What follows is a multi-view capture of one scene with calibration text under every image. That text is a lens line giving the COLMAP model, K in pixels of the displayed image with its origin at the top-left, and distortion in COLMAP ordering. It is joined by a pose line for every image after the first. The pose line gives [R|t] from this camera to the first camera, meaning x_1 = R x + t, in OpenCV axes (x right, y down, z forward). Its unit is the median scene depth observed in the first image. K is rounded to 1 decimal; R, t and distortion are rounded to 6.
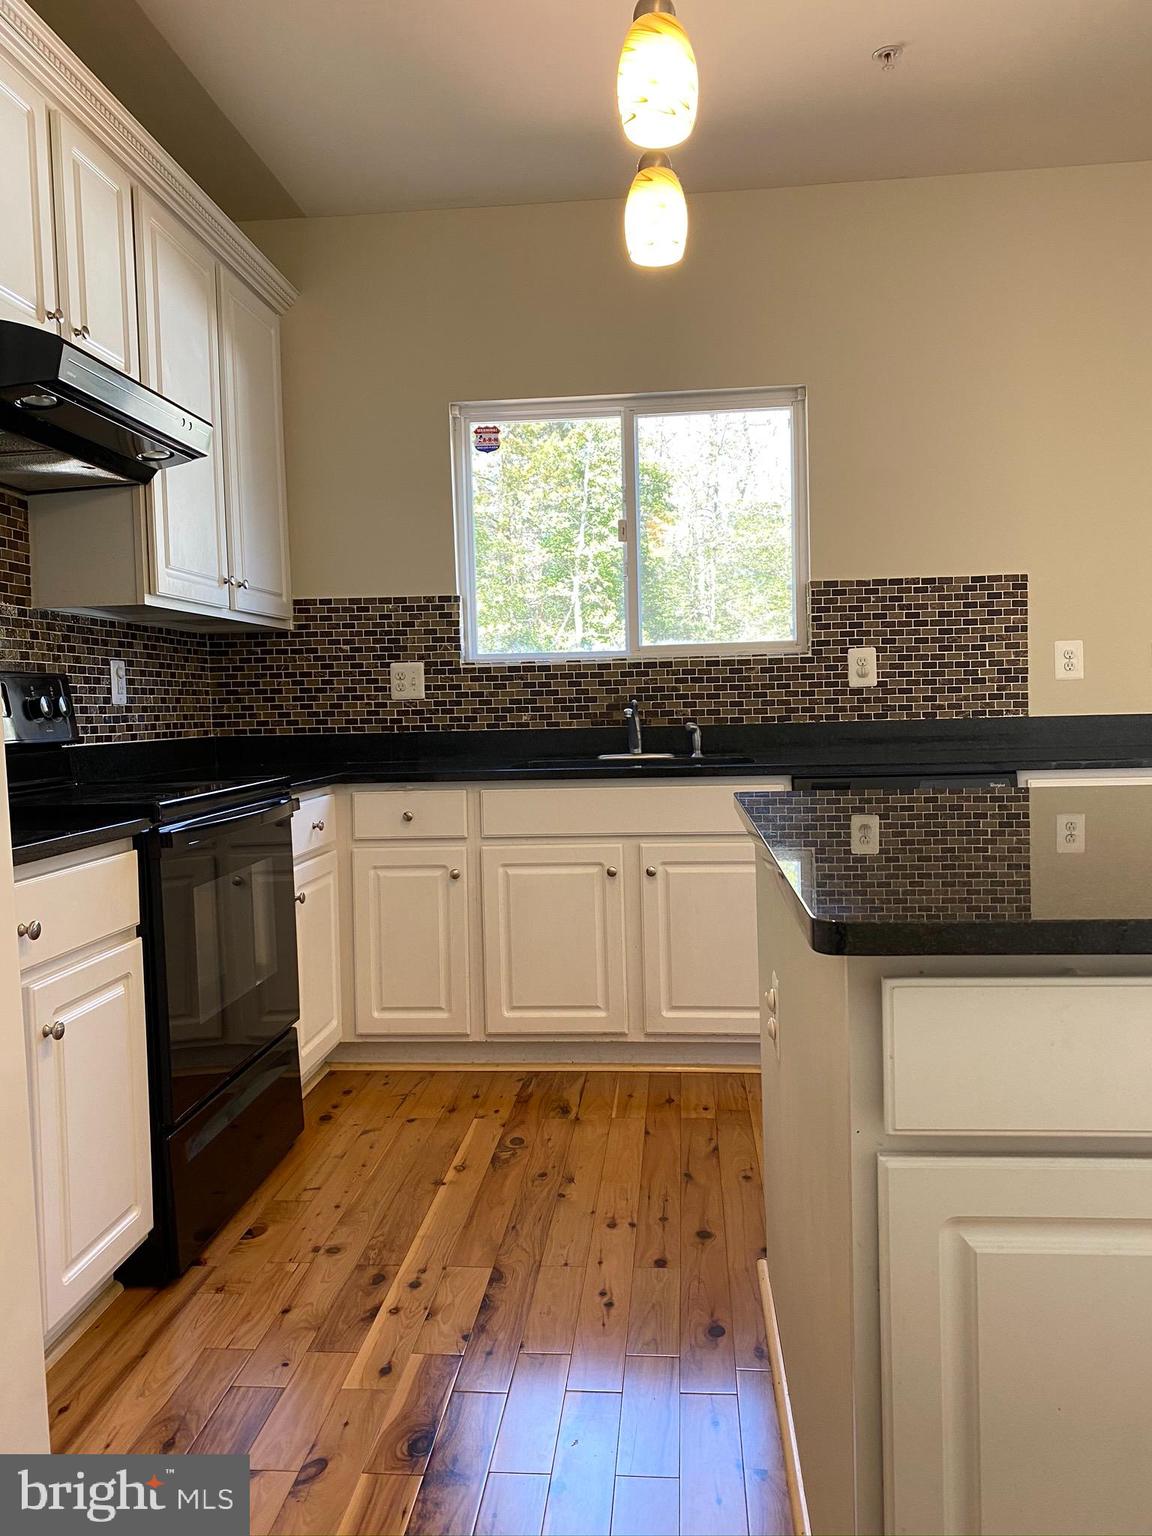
lens RADIAL K [[1170.8, 0, 577.1], [0, 1170.8, 754.9], [0, 0, 1]] dist [0.015306, -0.021159]
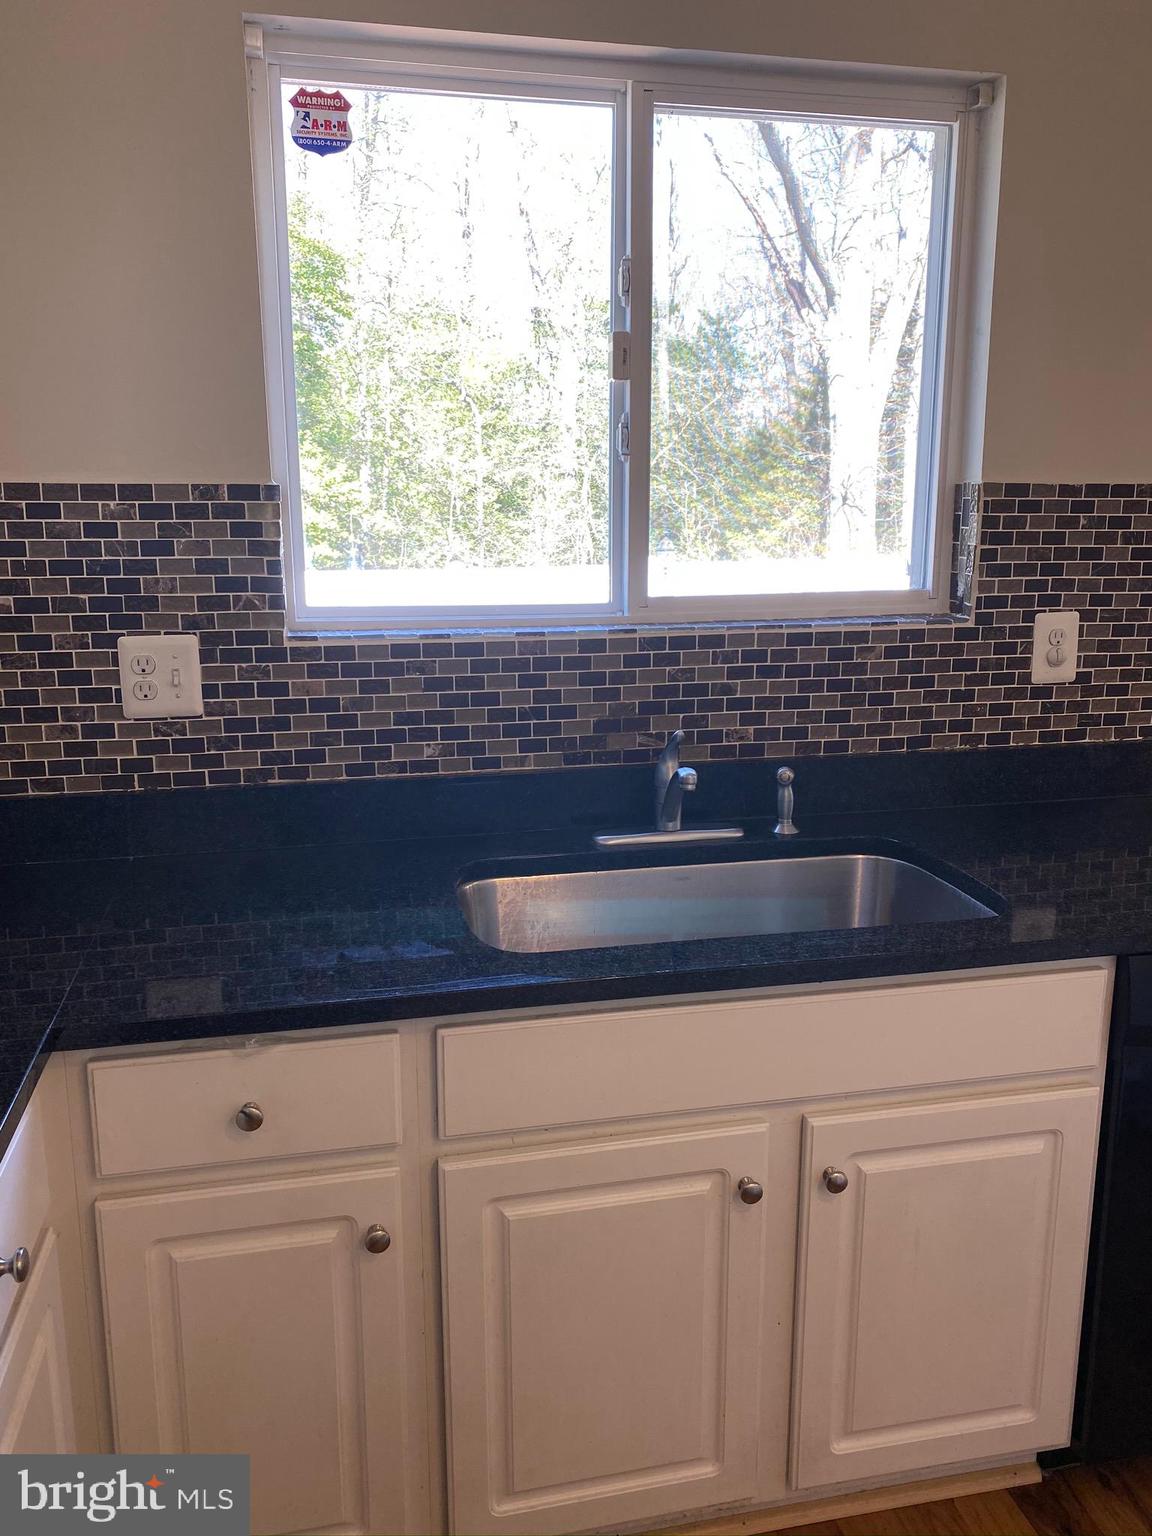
lens RADIAL K [[1170.8, 0, 578.8], [0, 1170.8, 744.4], [0, 0, 1]] dist [0.015306, -0.021159]
pose [[0.952438, -0.037027, 0.302476, -0.129811], [-0.009269, 0.988611, 0.150207, -0.106478], [-0.304593, -0.145866, 0.941247, 0.529039]]
